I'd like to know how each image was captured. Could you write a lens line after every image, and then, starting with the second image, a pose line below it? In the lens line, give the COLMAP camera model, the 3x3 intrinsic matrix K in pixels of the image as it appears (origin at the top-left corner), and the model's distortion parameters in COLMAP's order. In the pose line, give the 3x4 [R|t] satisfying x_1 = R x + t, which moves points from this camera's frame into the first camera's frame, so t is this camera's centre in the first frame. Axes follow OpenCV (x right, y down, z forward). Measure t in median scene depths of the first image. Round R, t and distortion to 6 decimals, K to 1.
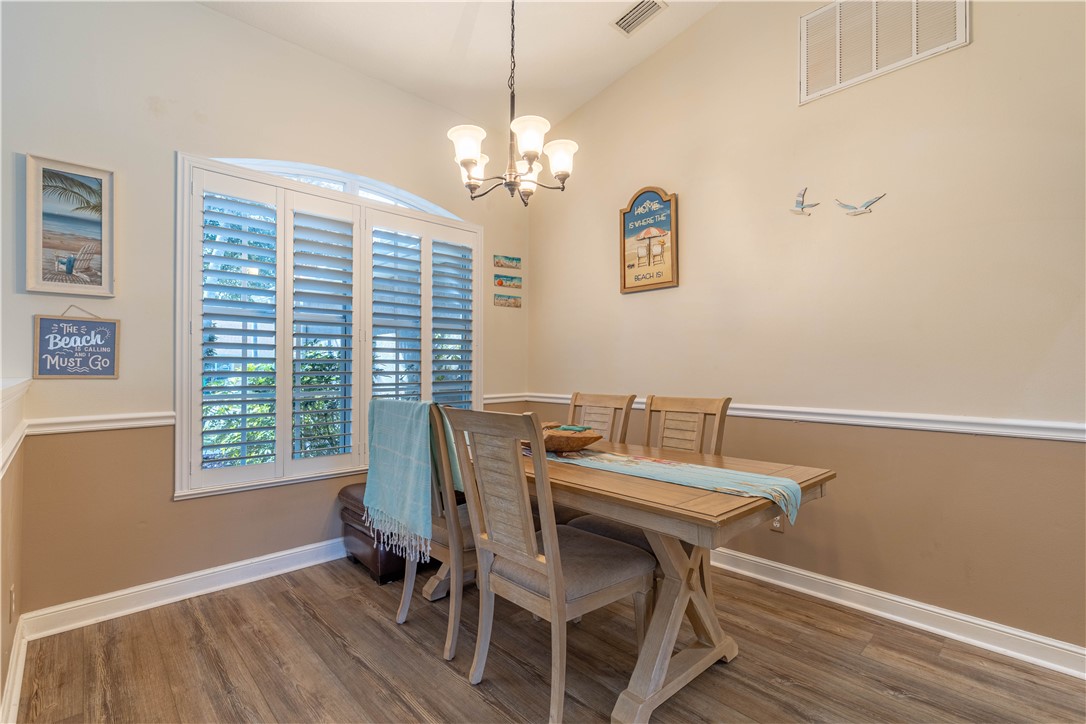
lens RADIAL K [[486.3, 0, 541.5], [0, 486.3, 361.9], [0, 0, 1]] dist [0.004062, -0.000740]
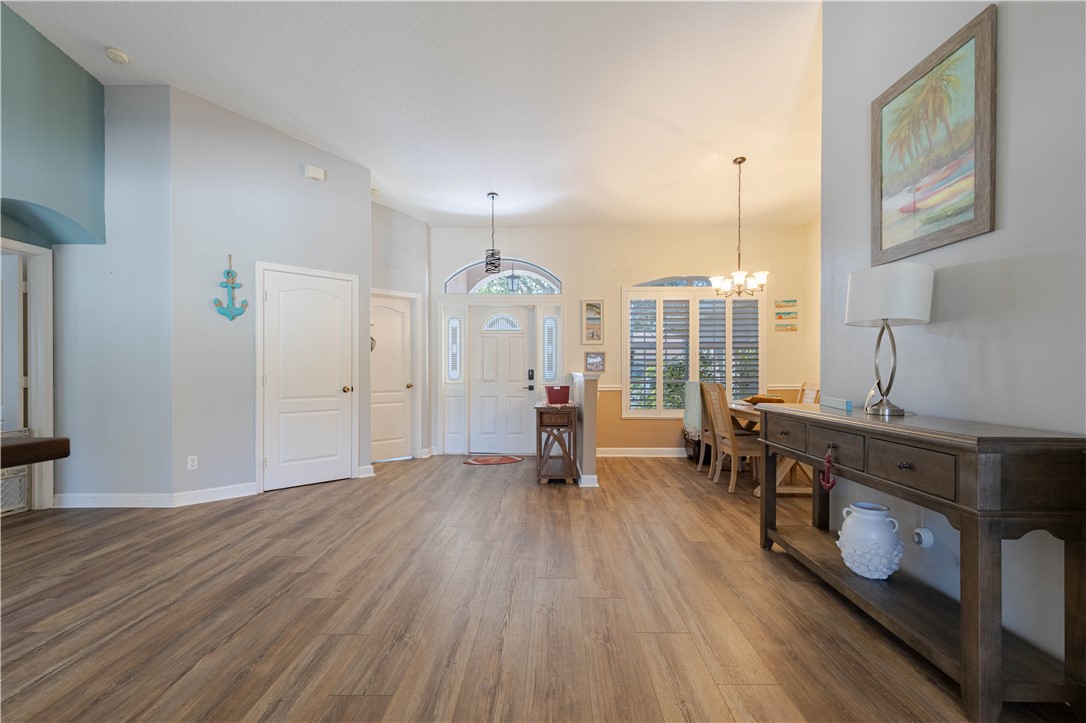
lens RADIAL K [[486.3, 0, 544.7], [0, 486.3, 373.0], [0, 0, 1]] dist [0.004062, -0.000740]
pose [[0.704904, 0.010944, -0.709219, 0.821476], [0.011726, 0.999565, 0.027079, -0.042445], [0.709206, -0.027405, 0.704468, -1.151665]]
